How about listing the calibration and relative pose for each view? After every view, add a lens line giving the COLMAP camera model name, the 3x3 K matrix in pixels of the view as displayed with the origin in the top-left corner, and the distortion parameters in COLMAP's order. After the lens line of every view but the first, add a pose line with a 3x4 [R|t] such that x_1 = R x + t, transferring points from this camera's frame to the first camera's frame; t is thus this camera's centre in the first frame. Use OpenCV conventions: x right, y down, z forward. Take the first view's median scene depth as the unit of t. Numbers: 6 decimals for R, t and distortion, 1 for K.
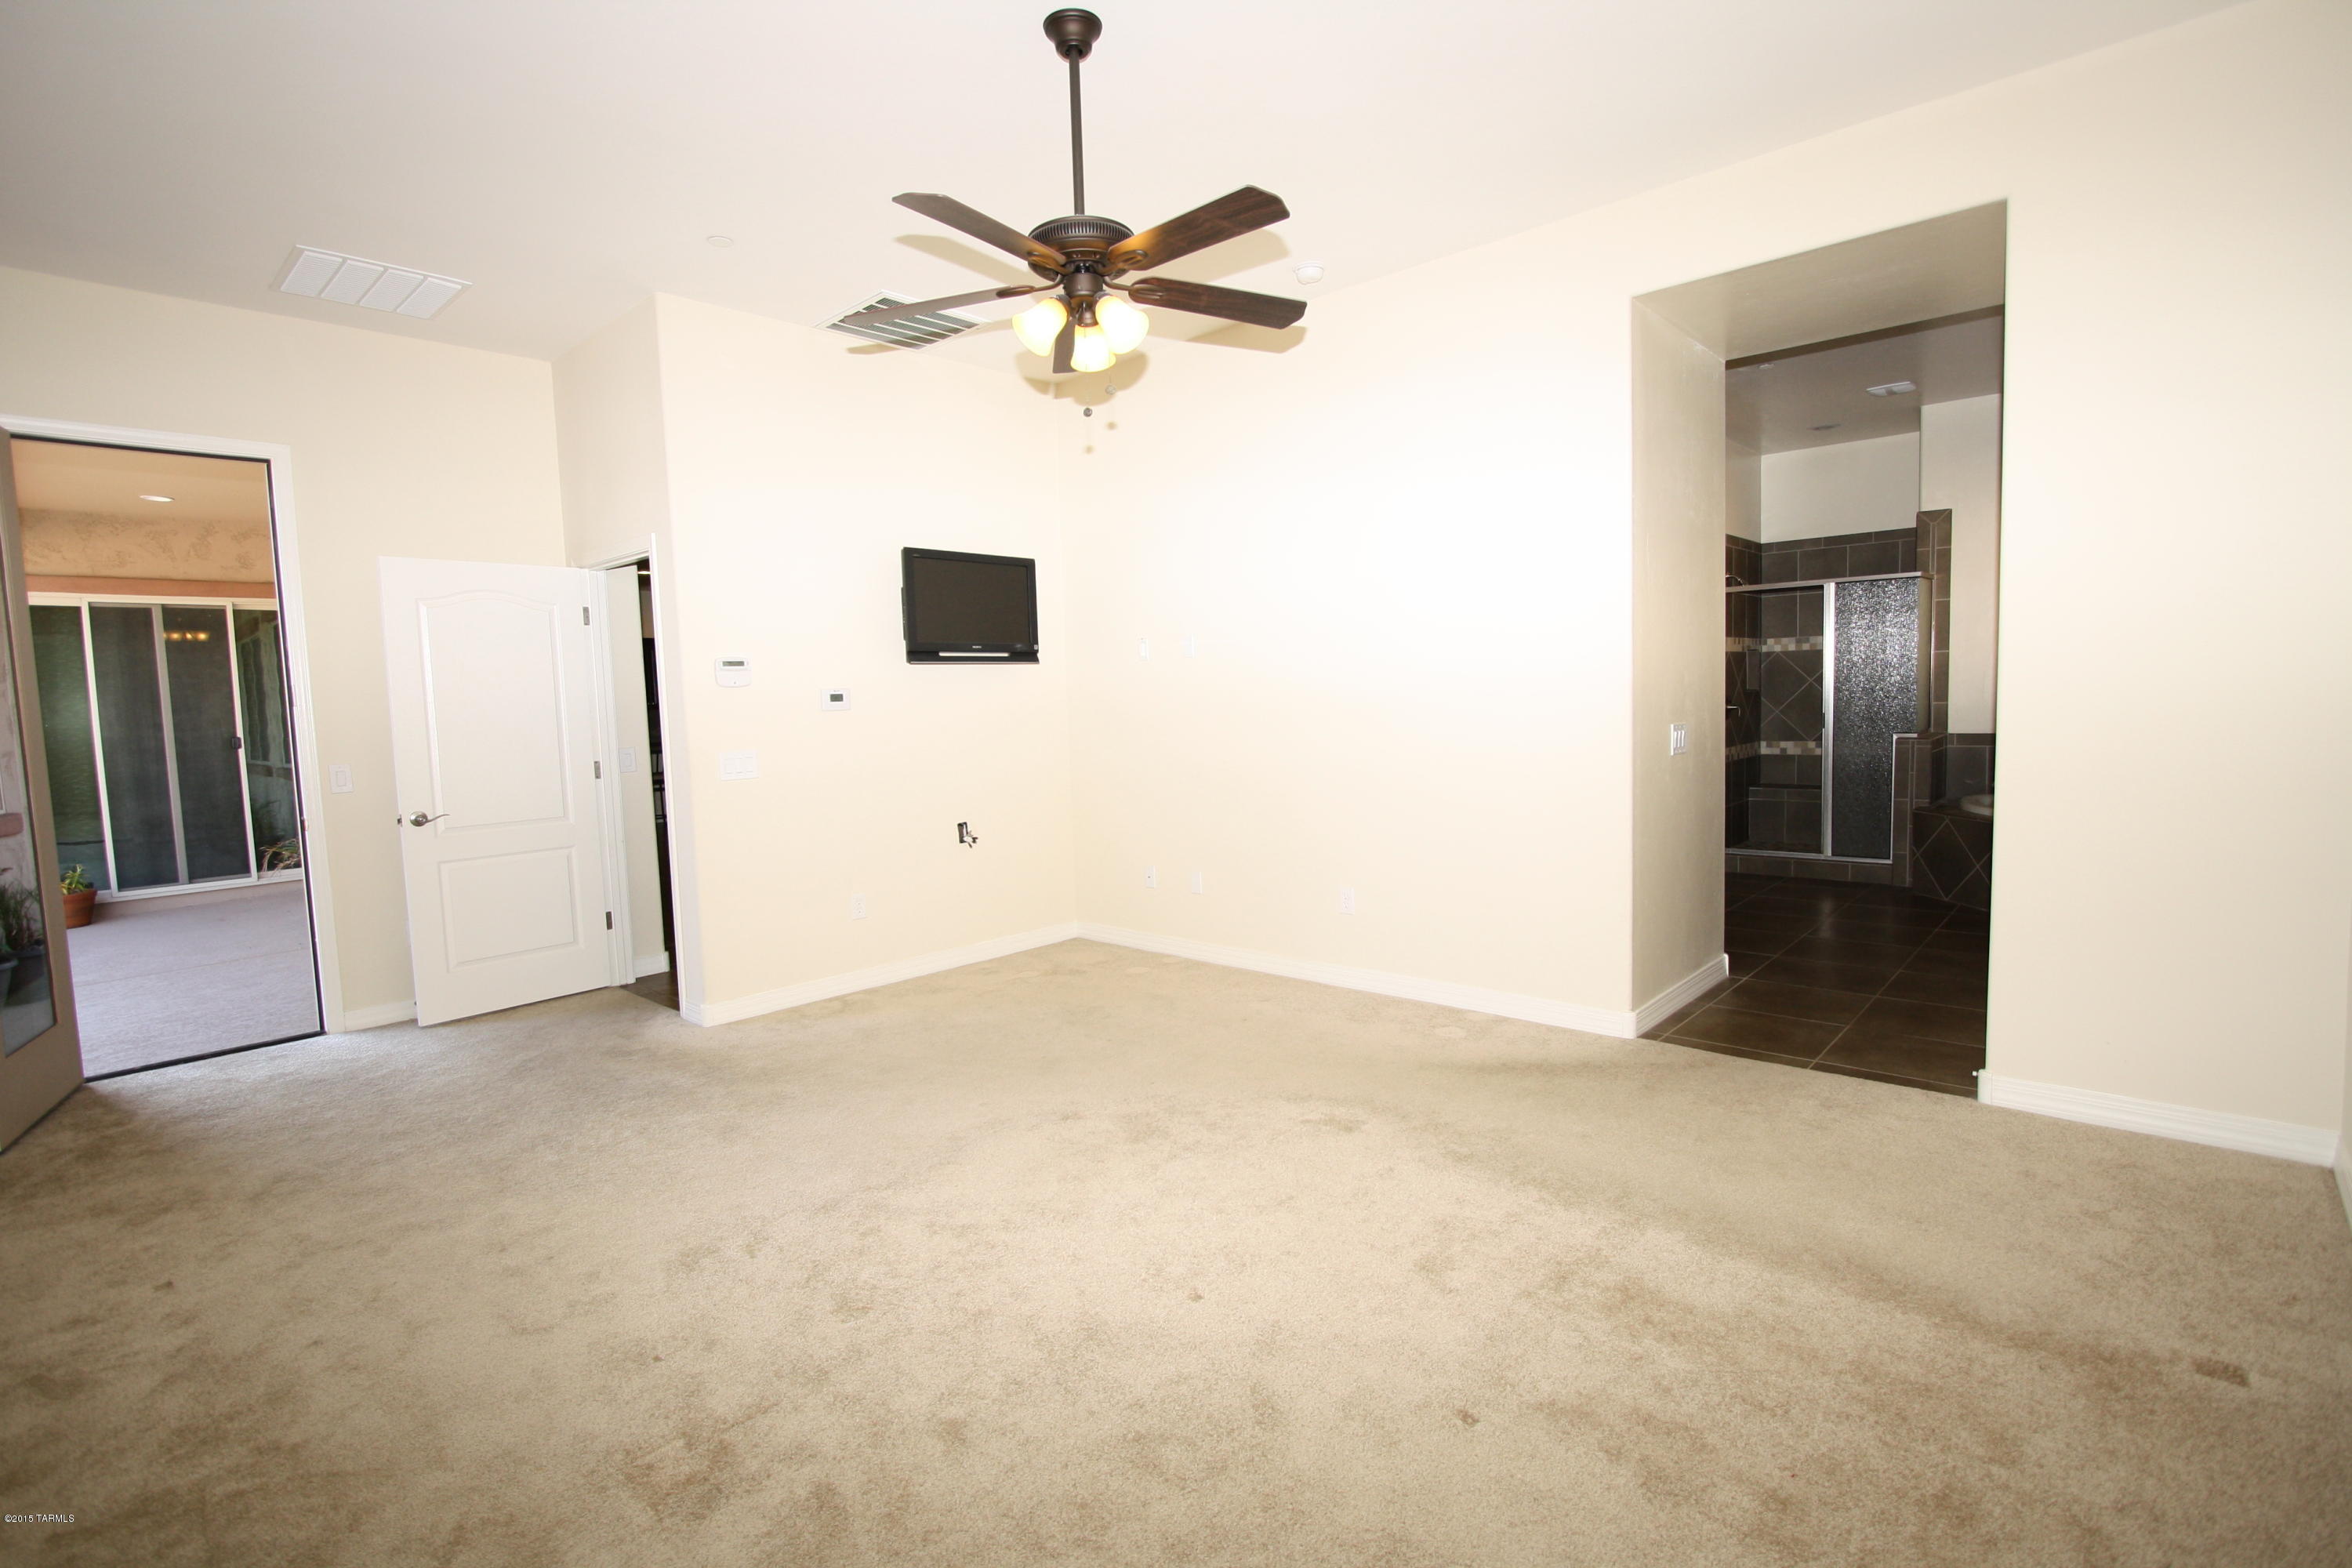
lens RADIAL K [[1096.2, 0, 1179.6], [0, 1096.2, 782.5], [0, 0, 1]] dist [-0.019634, 0.005836]
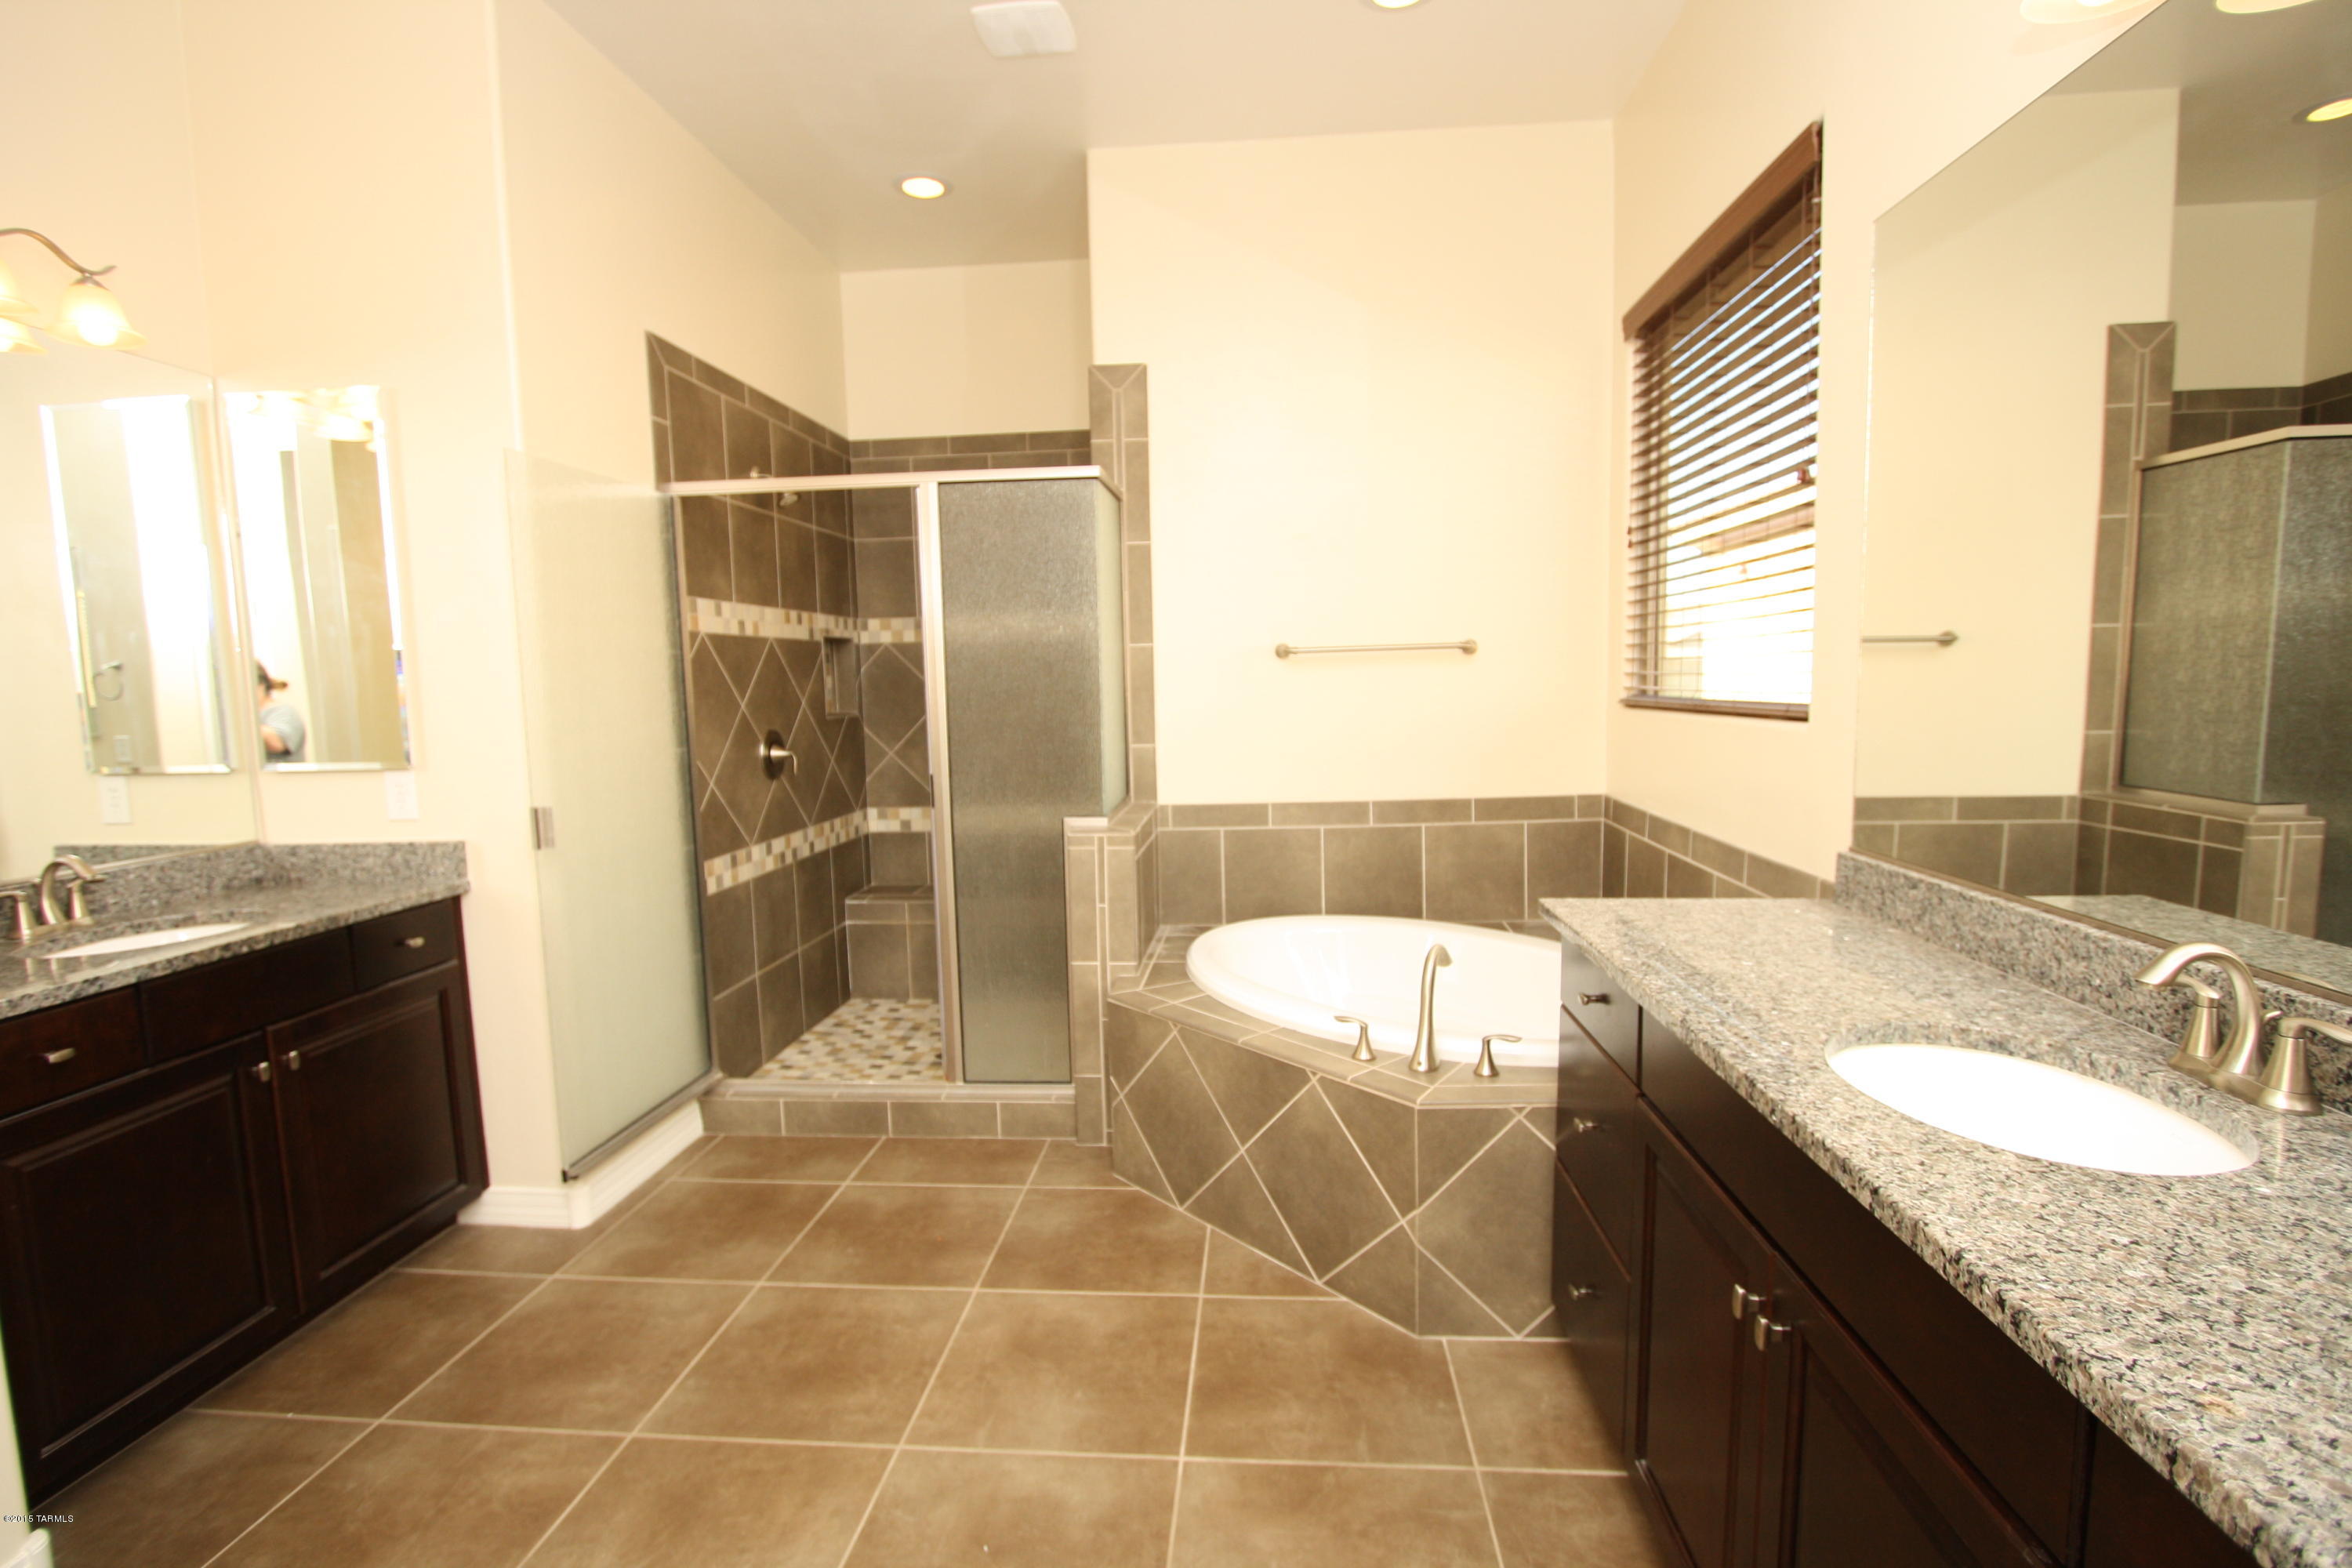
lens RADIAL K [[1096.2, 0, 1179.6], [0, 1096.2, 782.5], [0, 0, 1]] dist [-0.019634, 0.005836]
pose [[0.792017, -0.044507, 0.608875, 0.388924], [0.044827, 0.998887, 0.014705, -0.061937], [-0.608851, 0.015647, 0.793130, 0.567341]]
